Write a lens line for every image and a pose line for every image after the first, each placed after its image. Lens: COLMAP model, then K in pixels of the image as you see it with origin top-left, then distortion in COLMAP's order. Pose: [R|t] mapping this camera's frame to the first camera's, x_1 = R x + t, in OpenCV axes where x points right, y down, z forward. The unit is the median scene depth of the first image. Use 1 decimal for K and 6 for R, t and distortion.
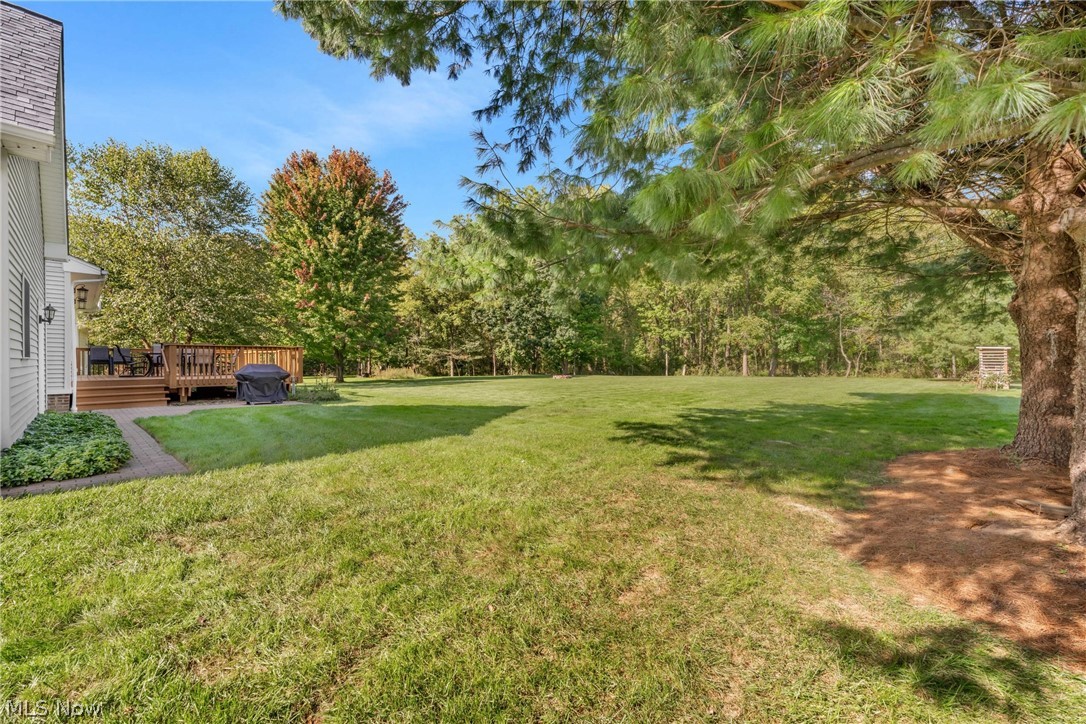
lens RADIAL K [[441.1, 0, 544.2], [0, 441.1, 363.7], [0, 0, 1]] dist [0.005371, 0.000118]
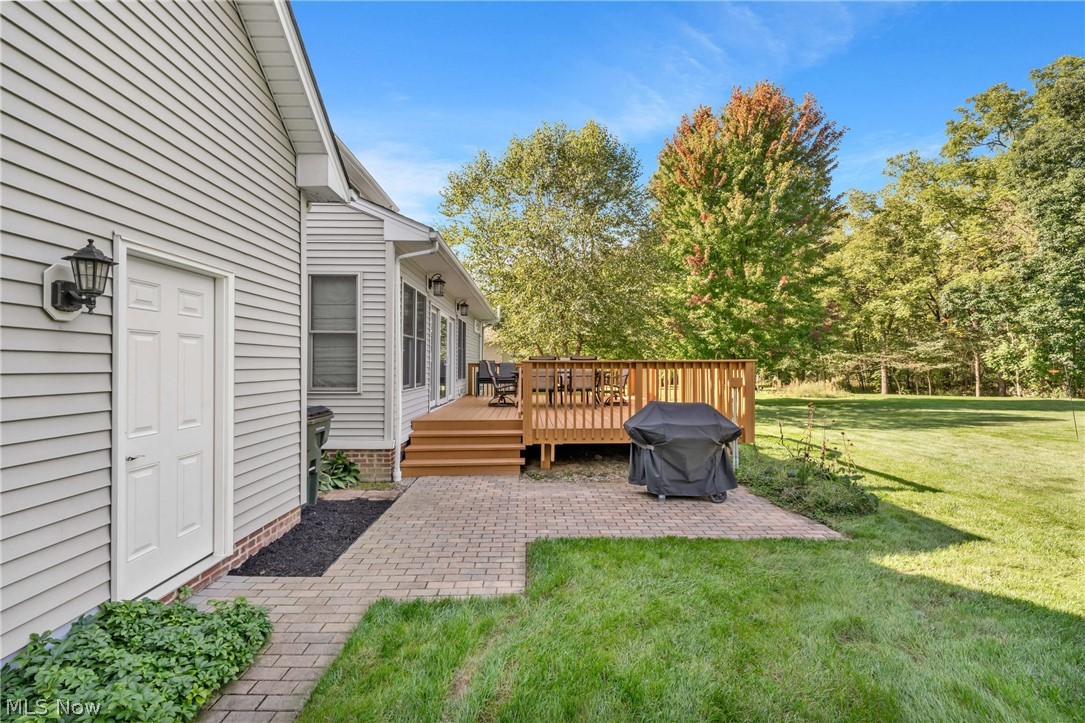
lens RADIAL K [[448.1, 0, 542.4], [0, 448.1, 349.8], [0, 0, 1]] dist [-0.001438, -0.000373]
pose [[0.706285, -0.022609, -0.707566, -0.180238], [-0.007669, 0.999187, -0.039582, -0.013976], [0.707886, 0.033382, 0.705538, 0.254802]]
